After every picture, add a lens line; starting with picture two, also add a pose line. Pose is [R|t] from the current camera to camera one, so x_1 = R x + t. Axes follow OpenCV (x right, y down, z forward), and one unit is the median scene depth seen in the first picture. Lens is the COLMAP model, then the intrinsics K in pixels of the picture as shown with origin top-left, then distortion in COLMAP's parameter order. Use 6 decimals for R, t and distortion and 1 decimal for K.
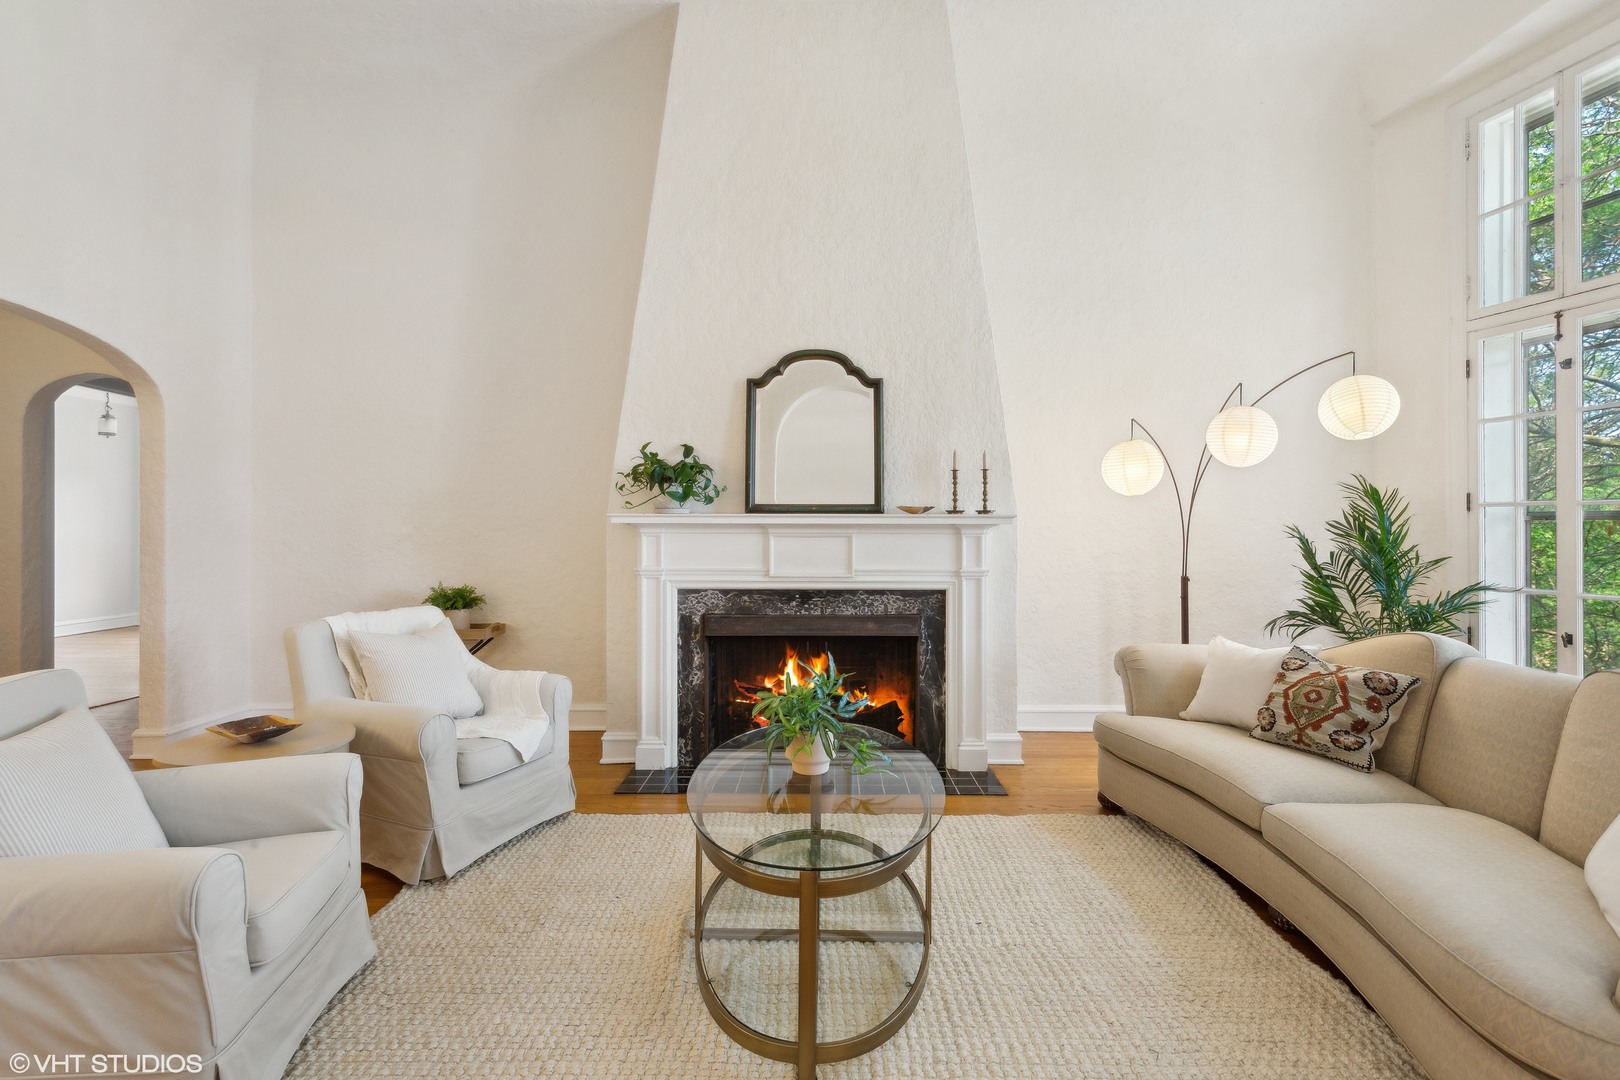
lens RADIAL K [[799.1, 0, 810.0], [0, 799.1, 540.0], [0, 0, 1]] dist [0.000539, 0.000055]
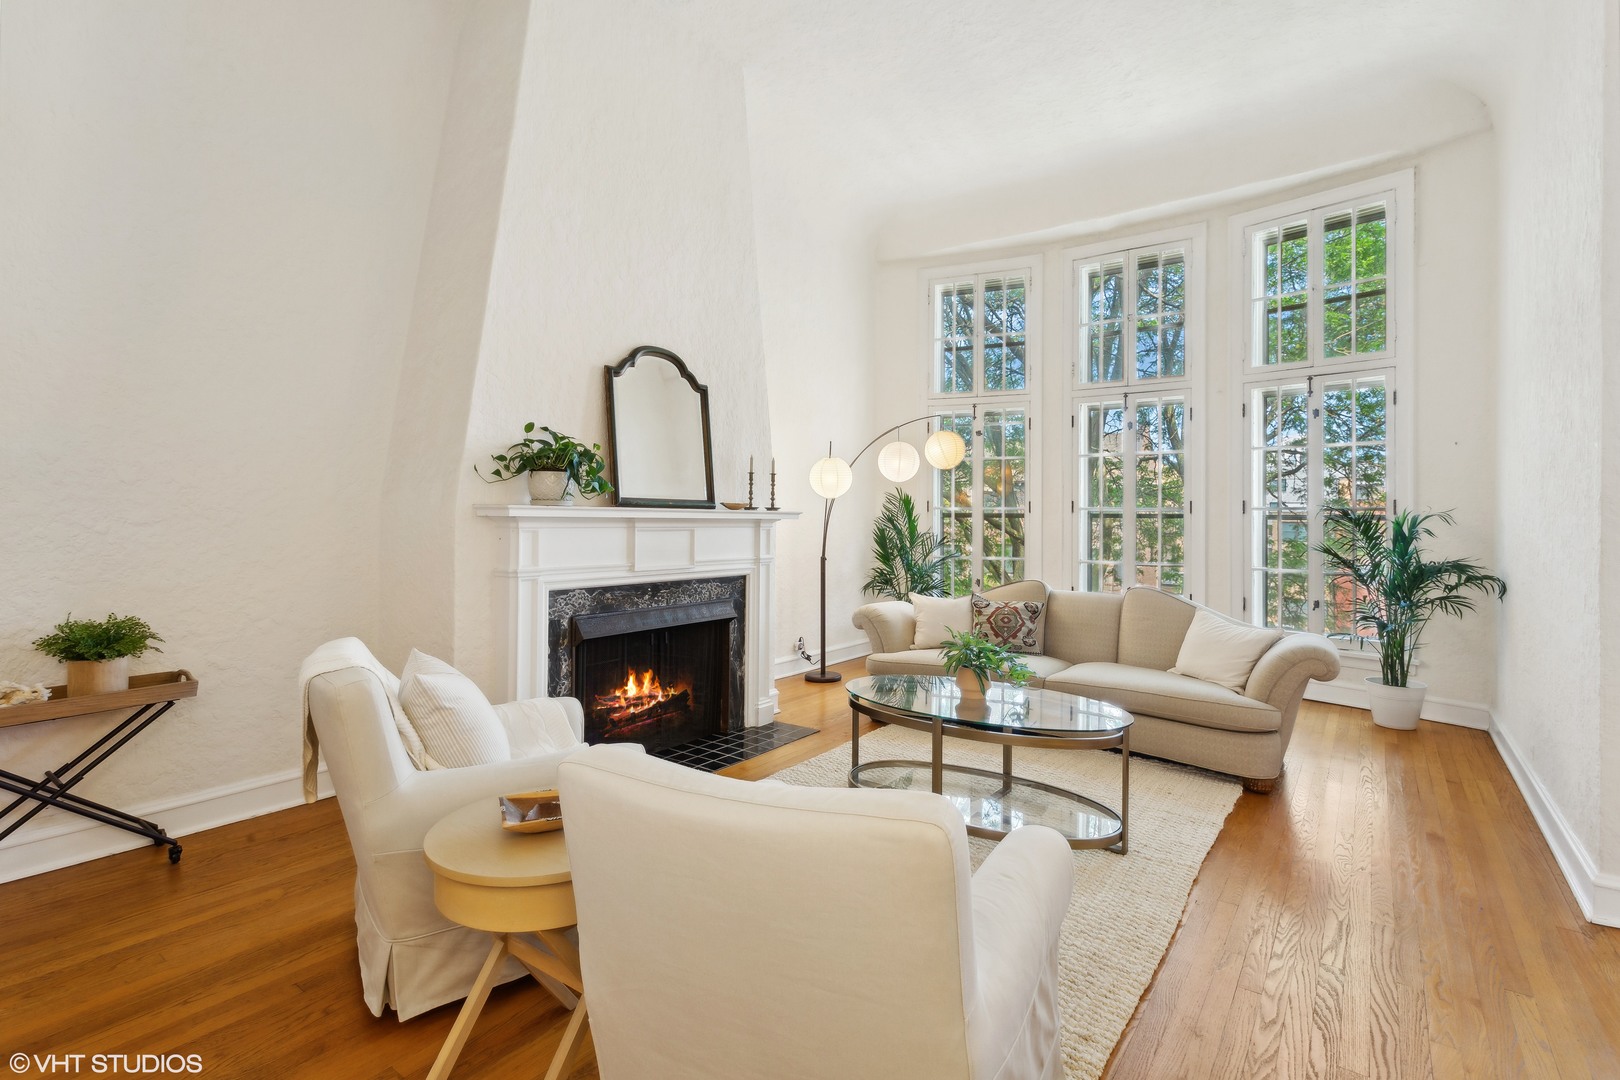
lens RADIAL K [[806.7, 0, 807.8], [0, 806.7, 529.8], [0, 0, 1]] dist [-0.000467, 0.001454]
pose [[0.555039, -0.008278, 0.831783, -0.754931], [0.005442, 0.999965, 0.006320, -0.010528], [-0.831806, 0.001019, 0.555065, 0.268802]]
